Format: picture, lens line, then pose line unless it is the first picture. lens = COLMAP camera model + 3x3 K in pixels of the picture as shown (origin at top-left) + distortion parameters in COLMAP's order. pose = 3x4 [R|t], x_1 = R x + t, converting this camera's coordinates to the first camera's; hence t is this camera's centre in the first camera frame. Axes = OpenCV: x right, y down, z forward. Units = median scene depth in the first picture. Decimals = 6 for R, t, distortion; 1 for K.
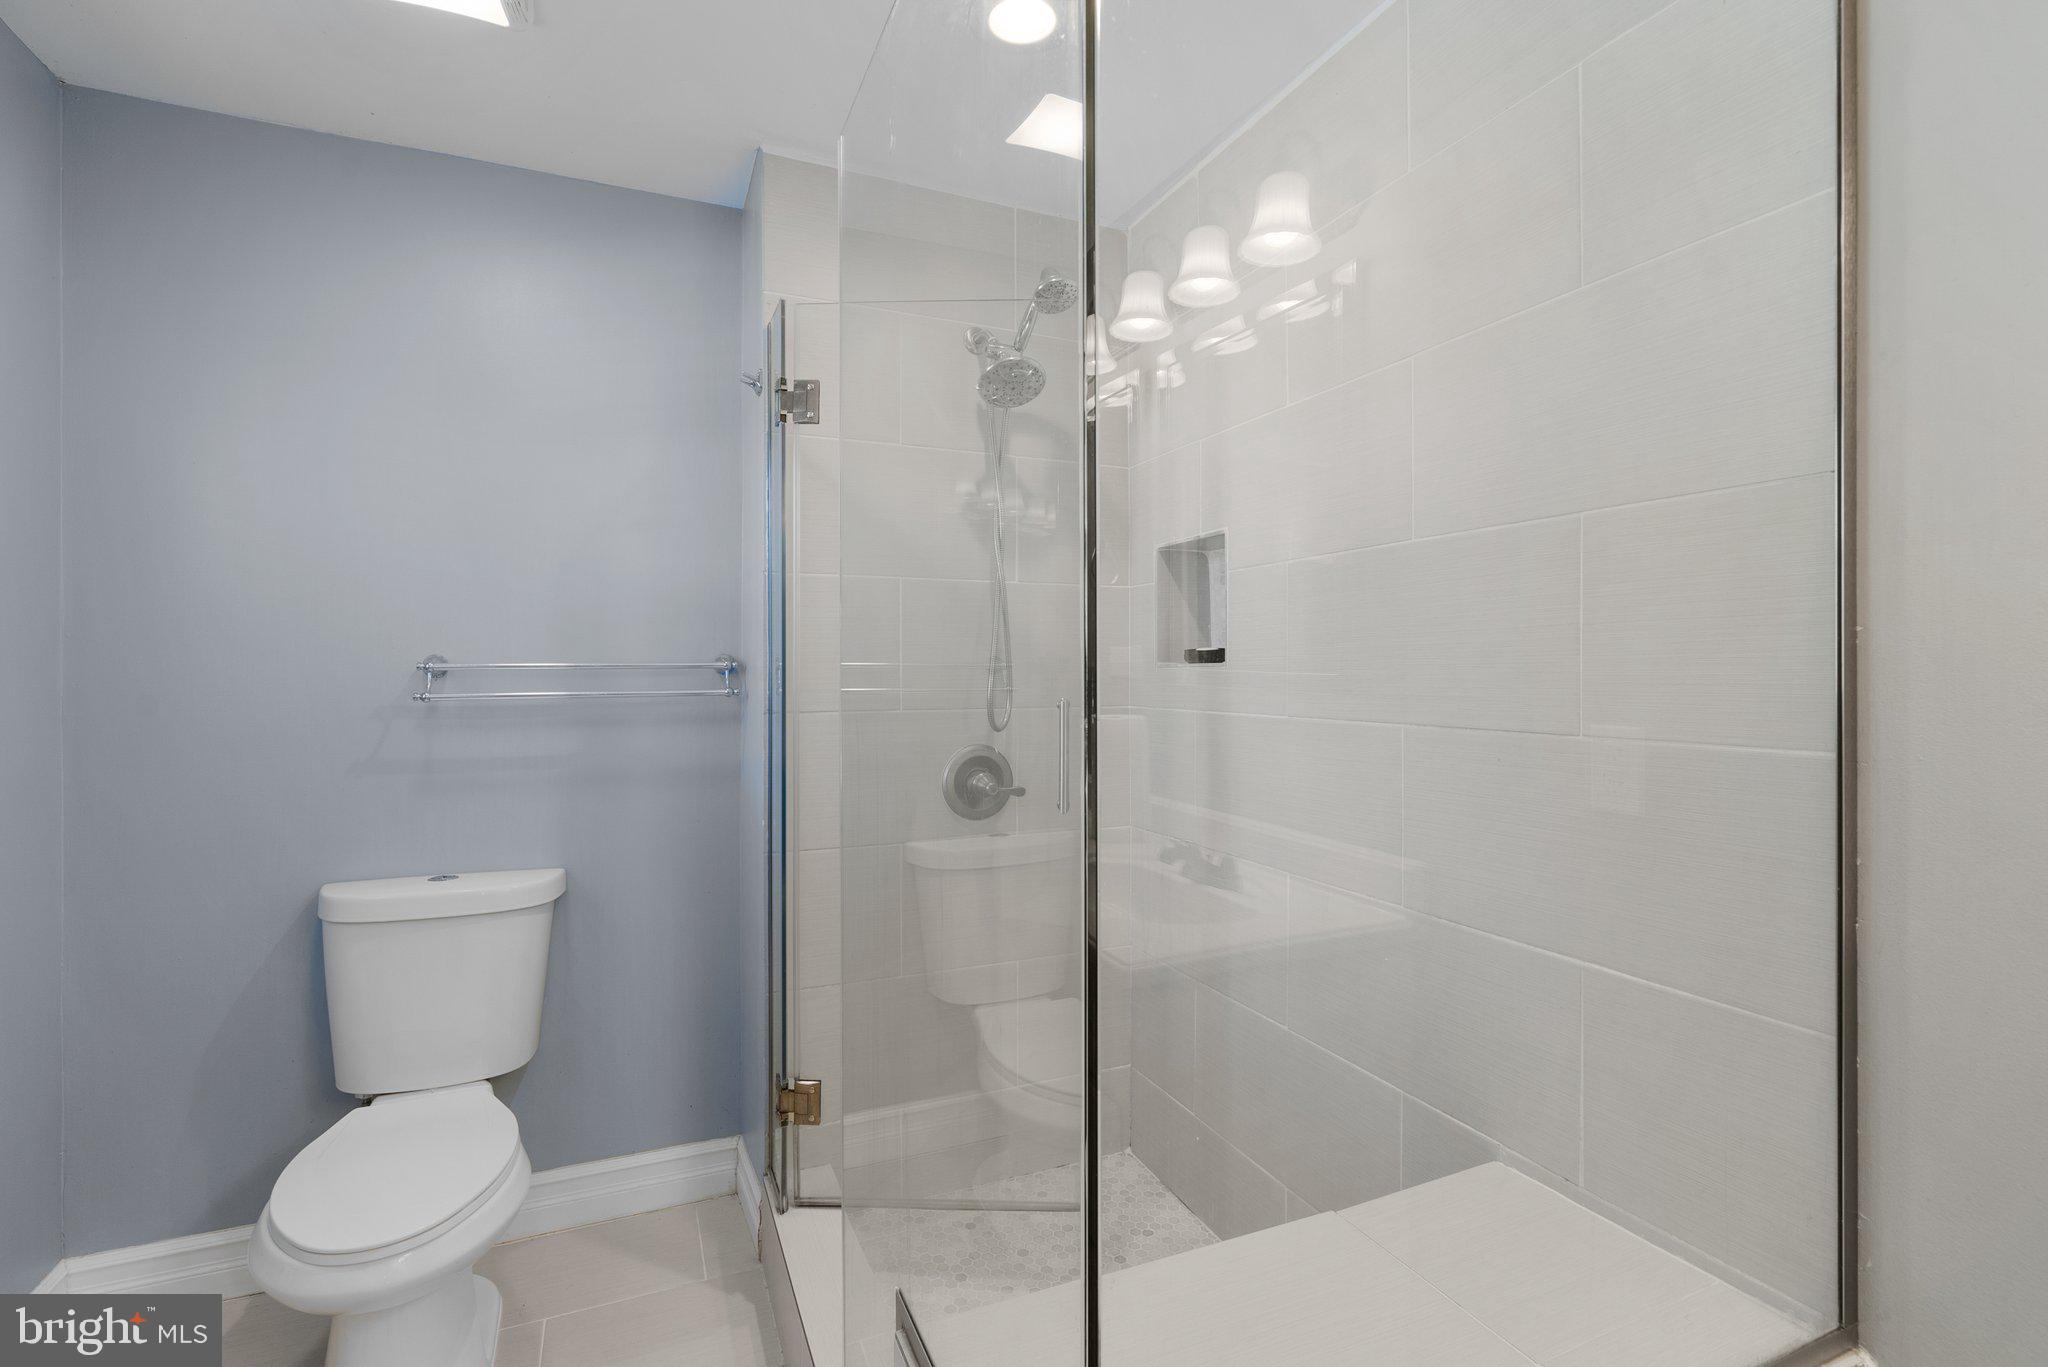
lens RADIAL K [[946.0, 0, 1023.3], [0, 946.0, 681.9], [0, 0, 1]] dist [-0.002531, 0.000621]
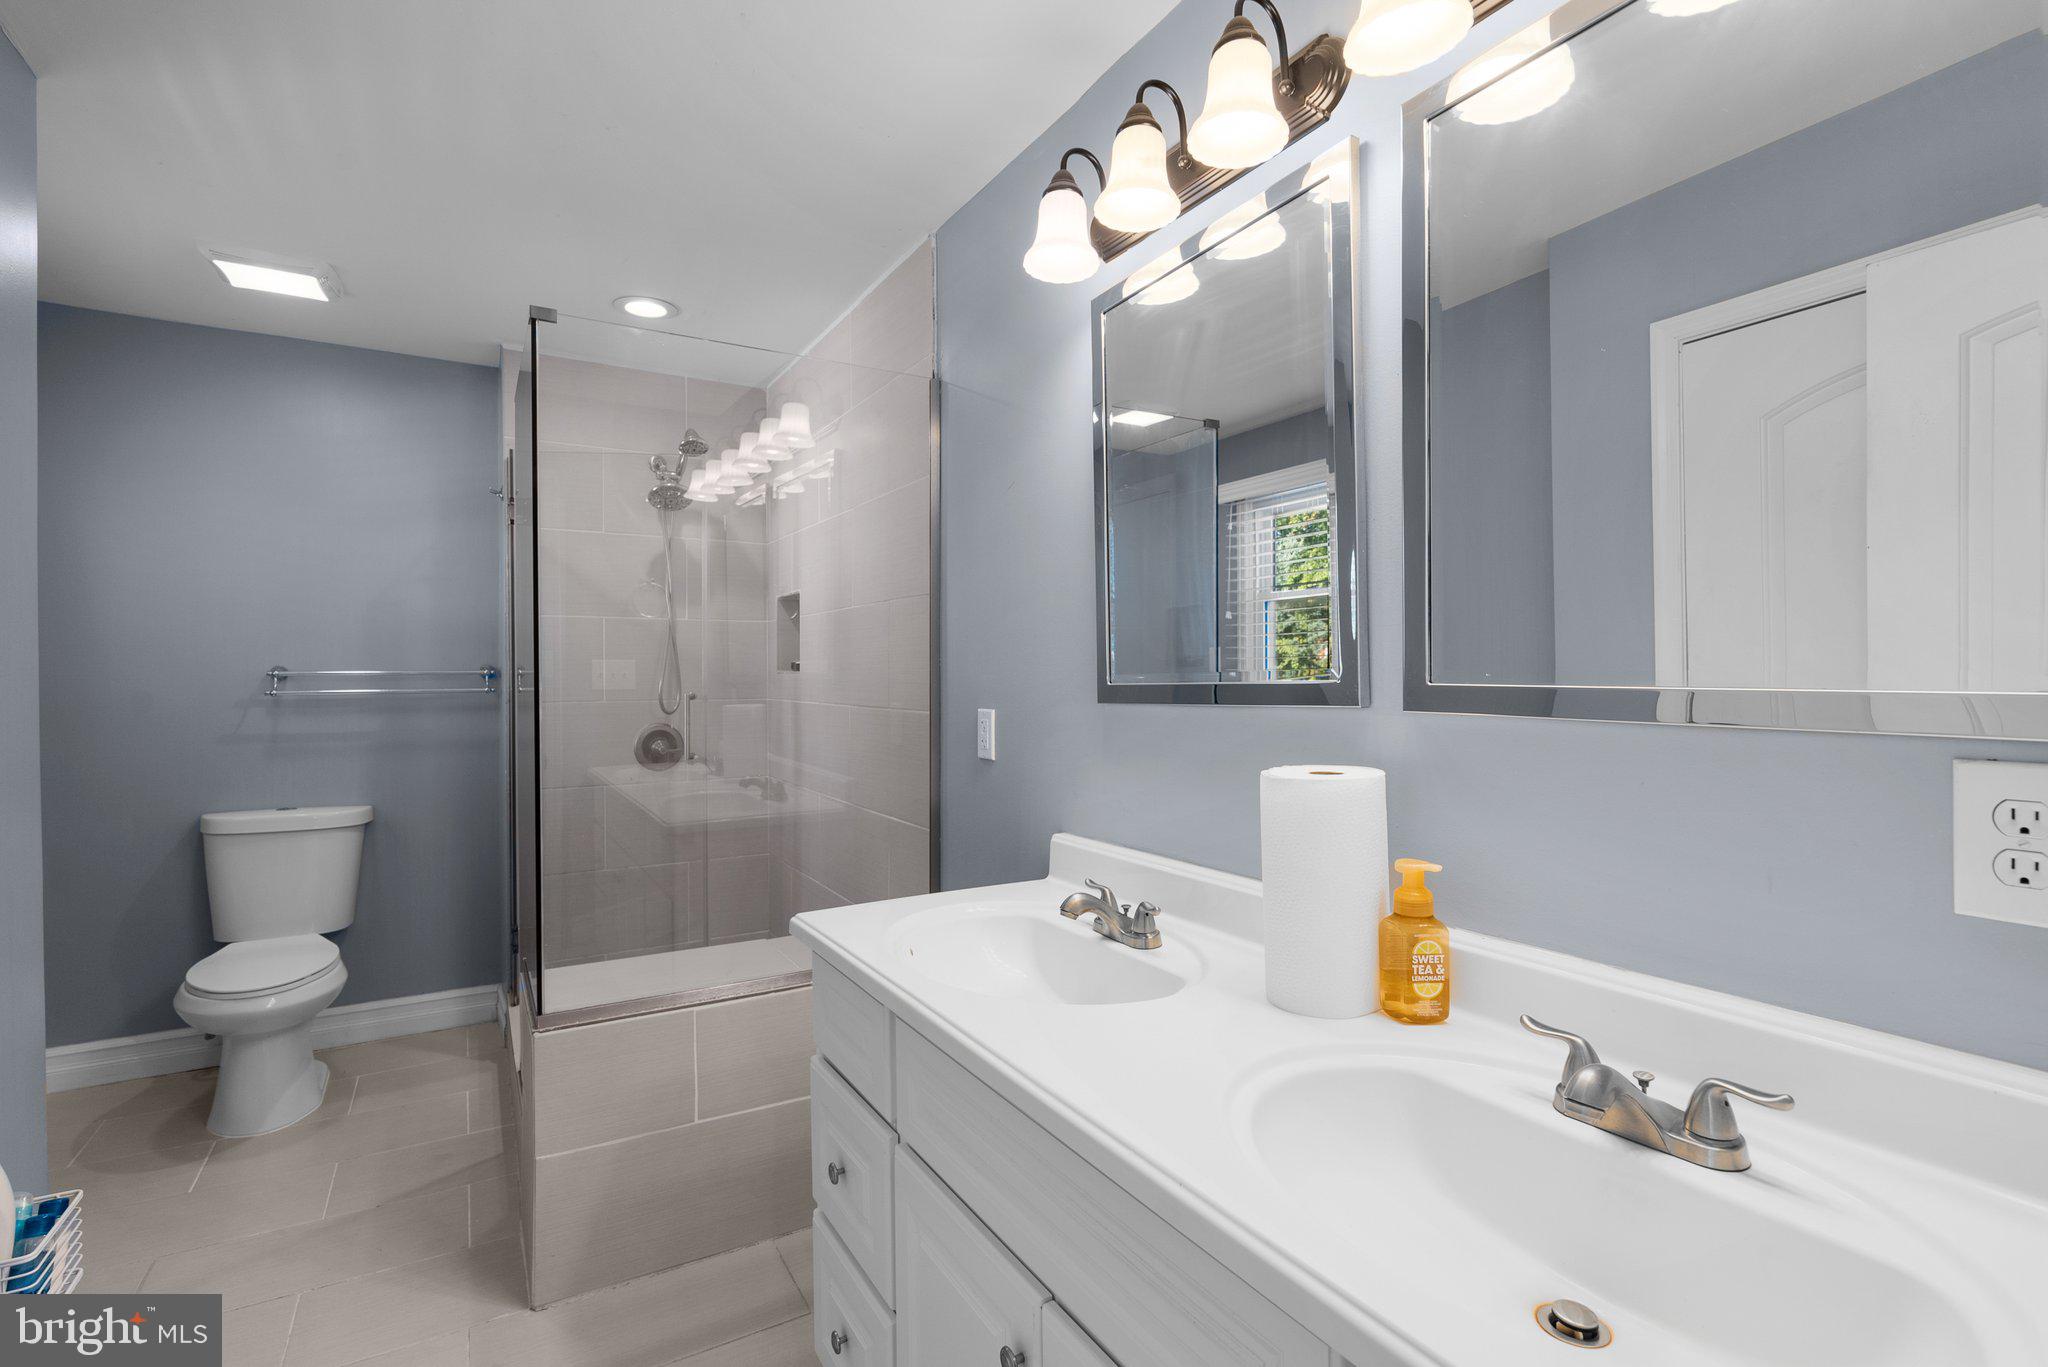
lens RADIAL K [[946.0, 0, 1027.4], [0, 946.0, 684.4], [0, 0, 1]] dist [-0.002531, 0.000621]
pose [[0.990670, -0.002622, 0.136256, 0.365633], [0.001997, 0.999987, 0.004722, -0.003565], [-0.136267, -0.004406, 0.990662, -0.673115]]
